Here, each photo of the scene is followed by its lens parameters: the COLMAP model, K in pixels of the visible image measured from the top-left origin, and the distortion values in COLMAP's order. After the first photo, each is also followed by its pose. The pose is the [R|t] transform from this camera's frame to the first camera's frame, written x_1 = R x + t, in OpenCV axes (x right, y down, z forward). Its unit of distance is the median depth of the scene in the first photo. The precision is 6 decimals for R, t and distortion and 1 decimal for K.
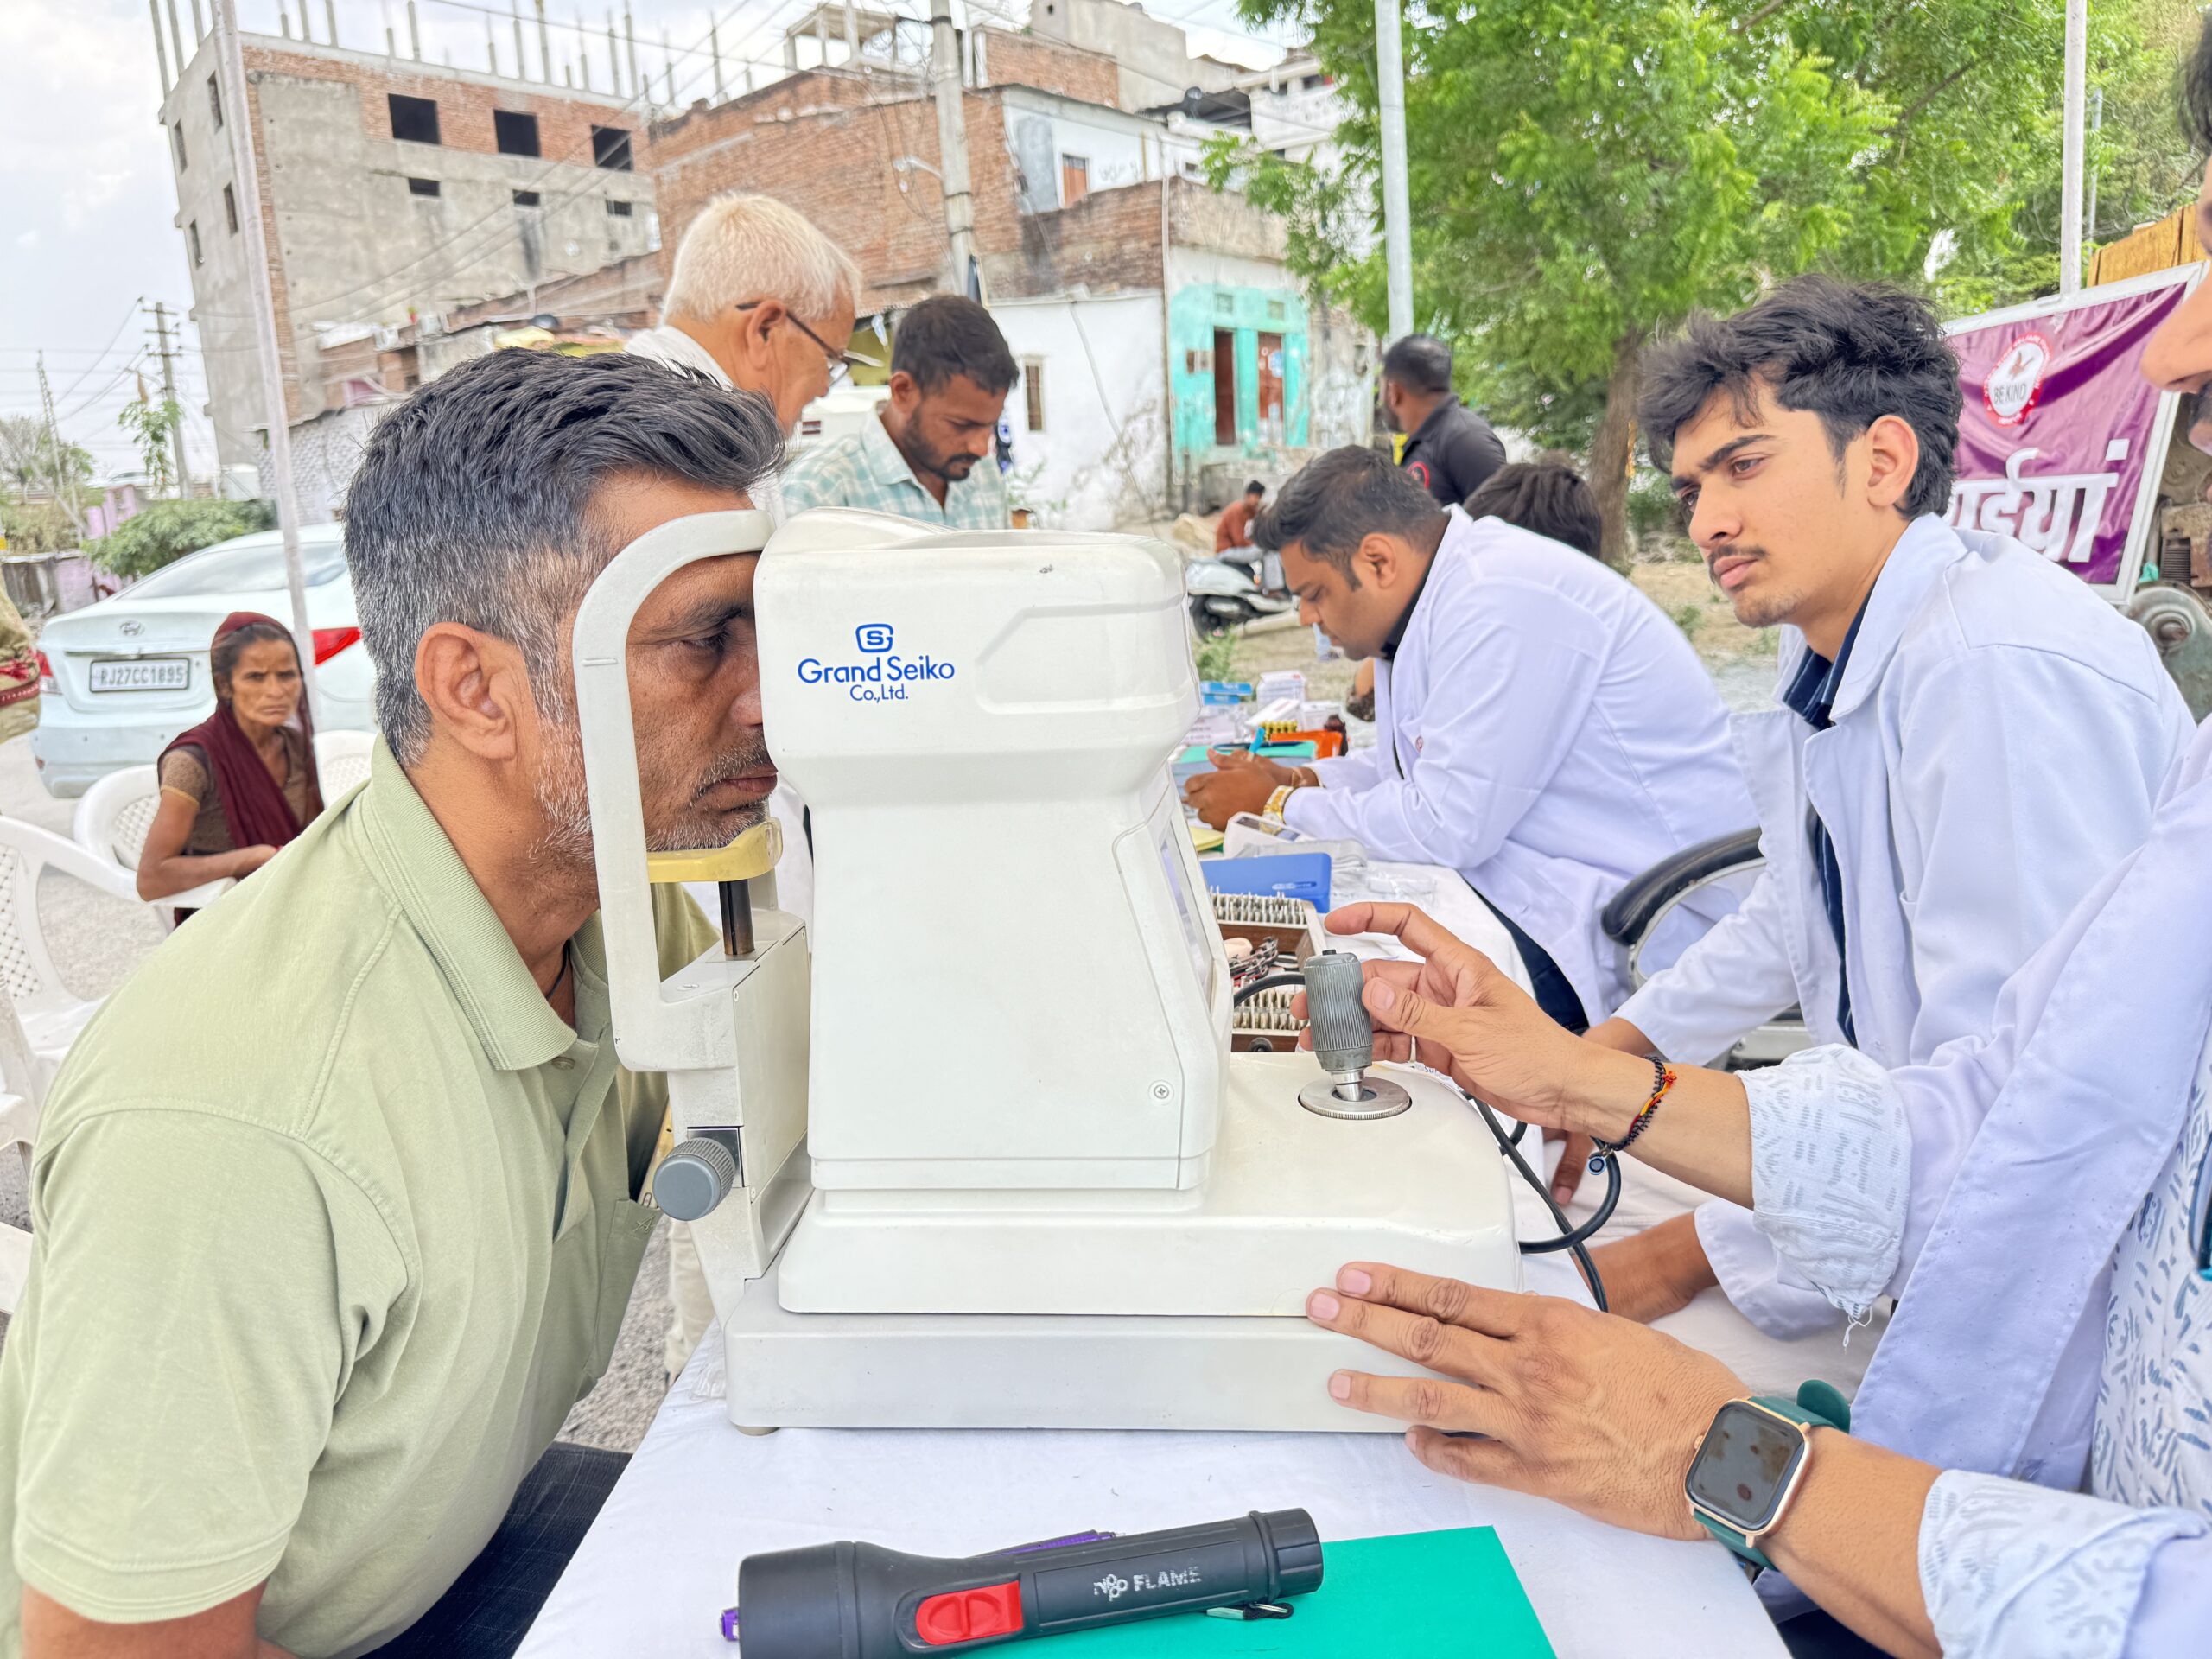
lens RADIAL K [[1582.7, 0, 1106.4], [0, 1582.7, 910.0], [0, 0, 1]] dist [-0.053413, 0.004803]
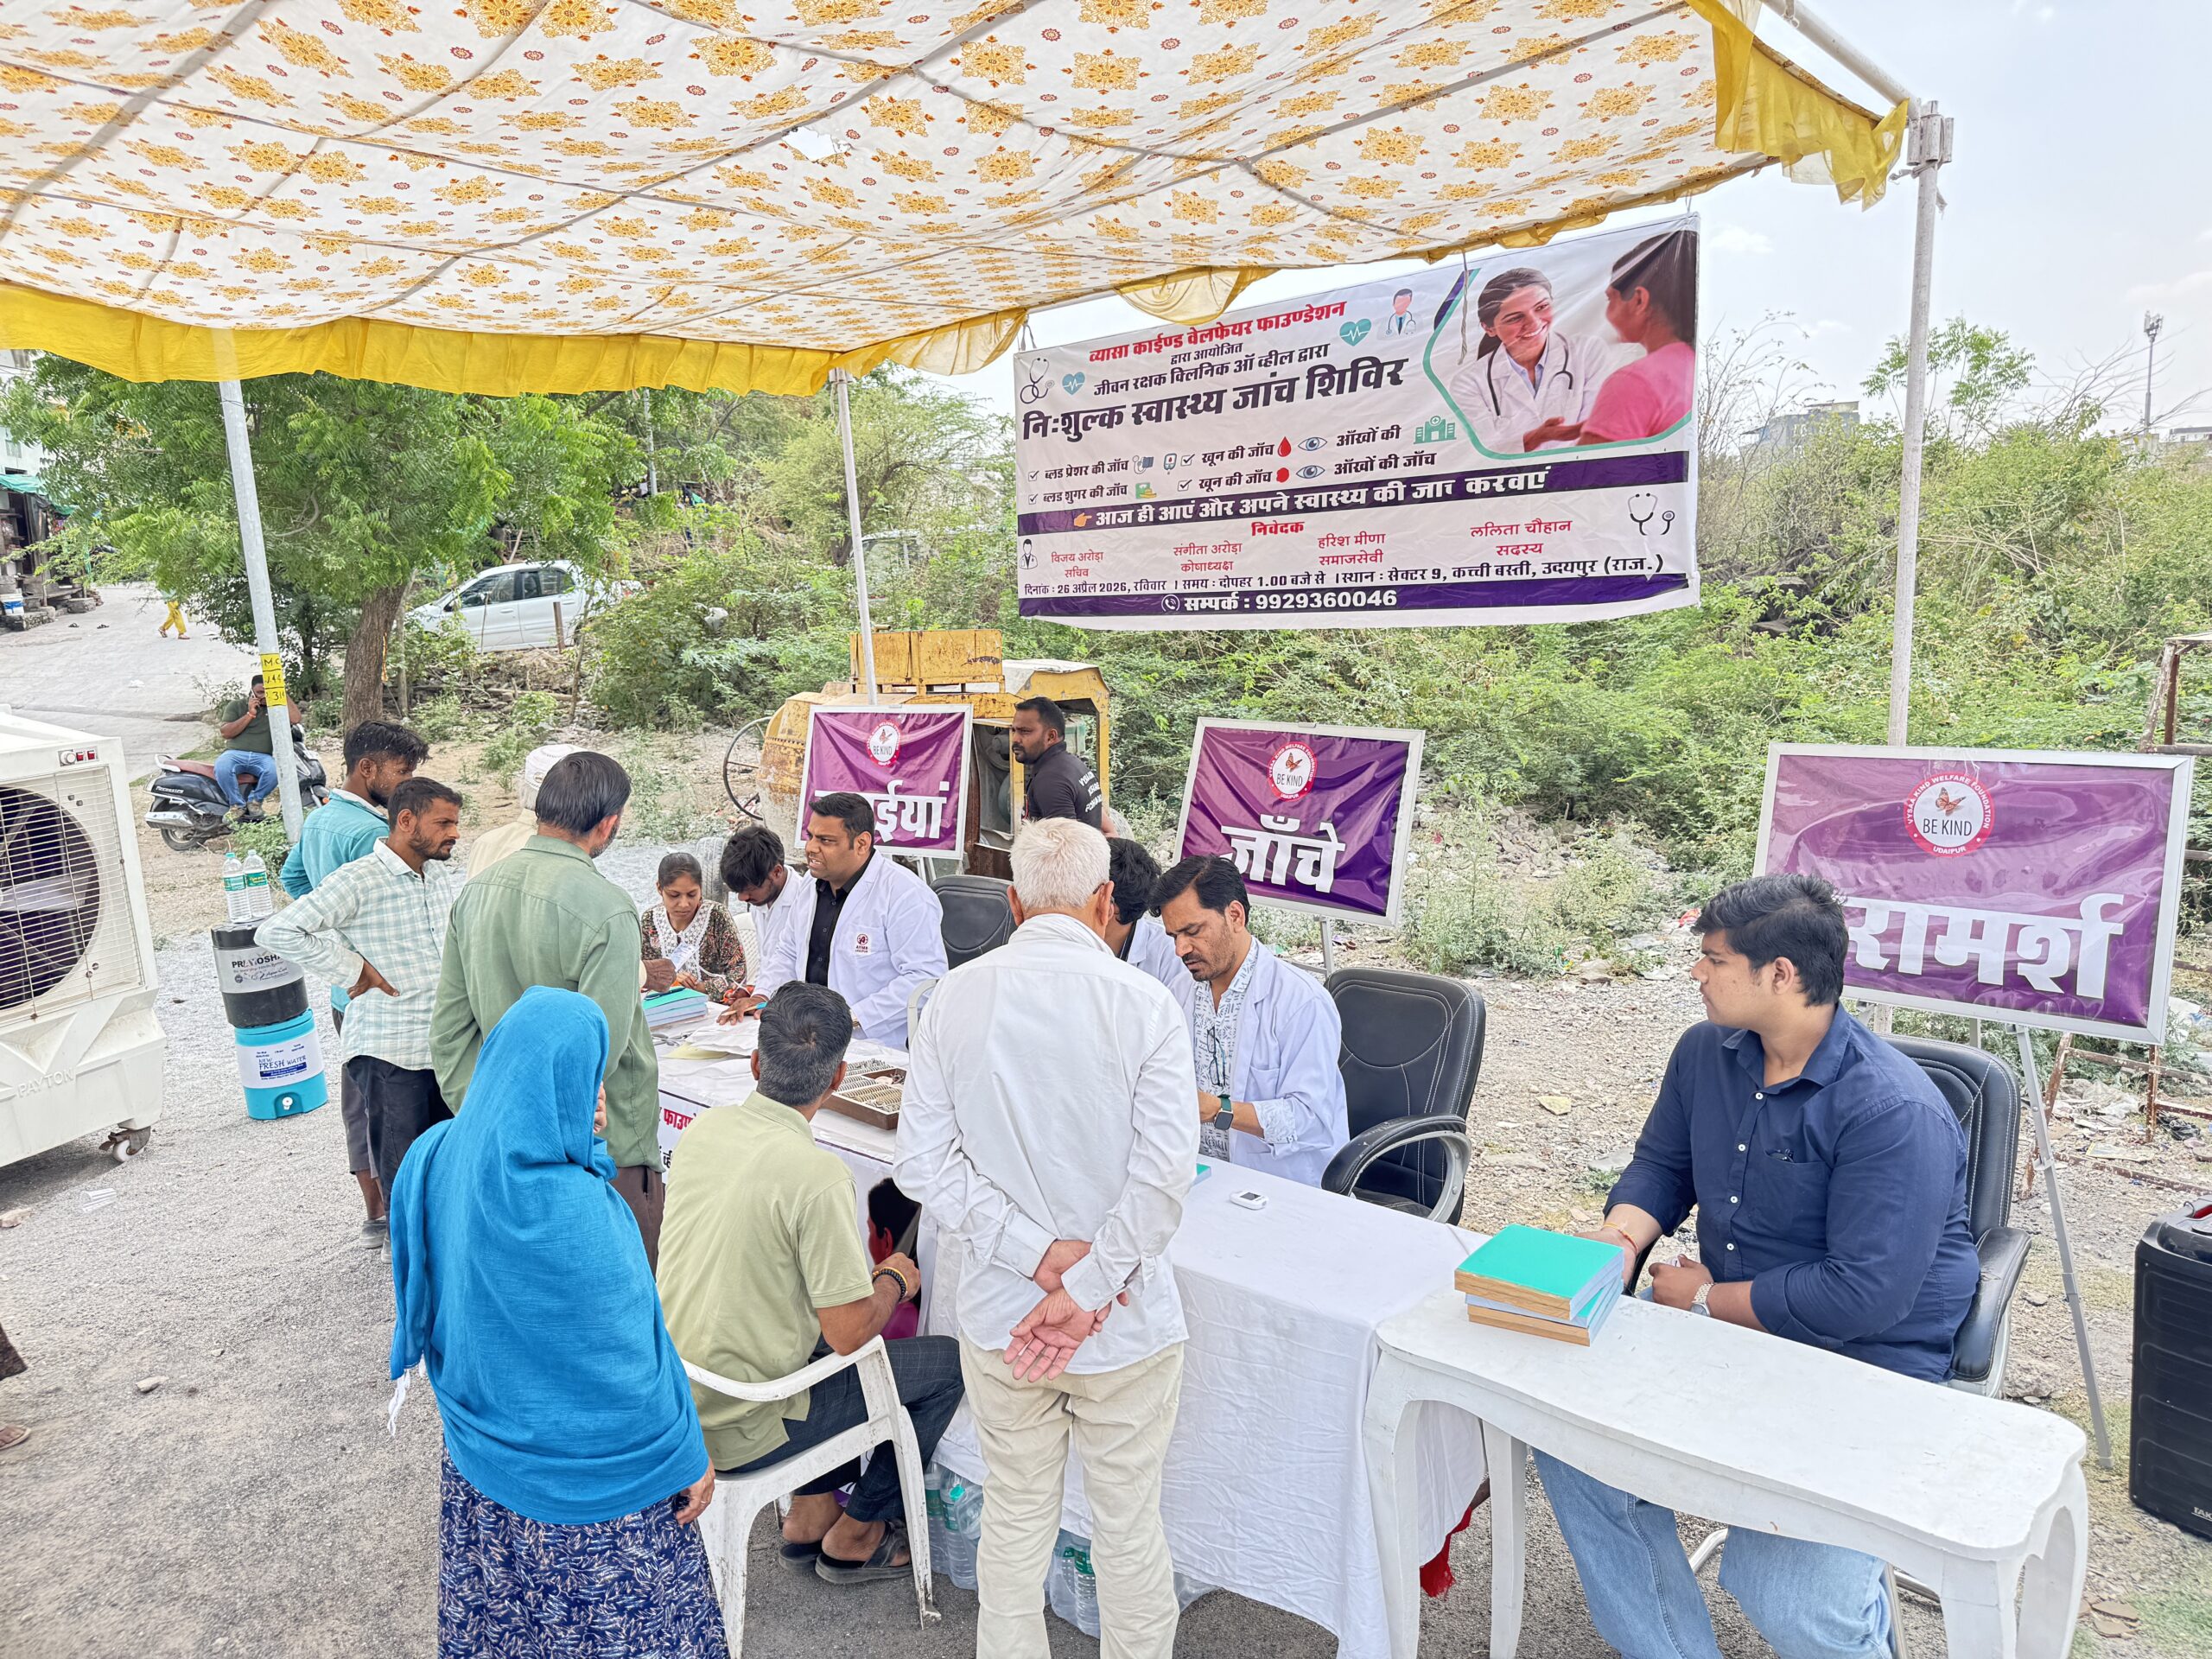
lens RADIAL K [[1536.6, 0, 1098.4], [0, 1536.6, 854.8], [0, 0, 1]] dist [0.241619, -0.396195]
pose [[0.650915, -0.092606, 0.753481, -0.768270], [0.167337, 0.985622, -0.023422, -0.109066], [-0.740479, 0.141331, 0.657052, -0.514372]]
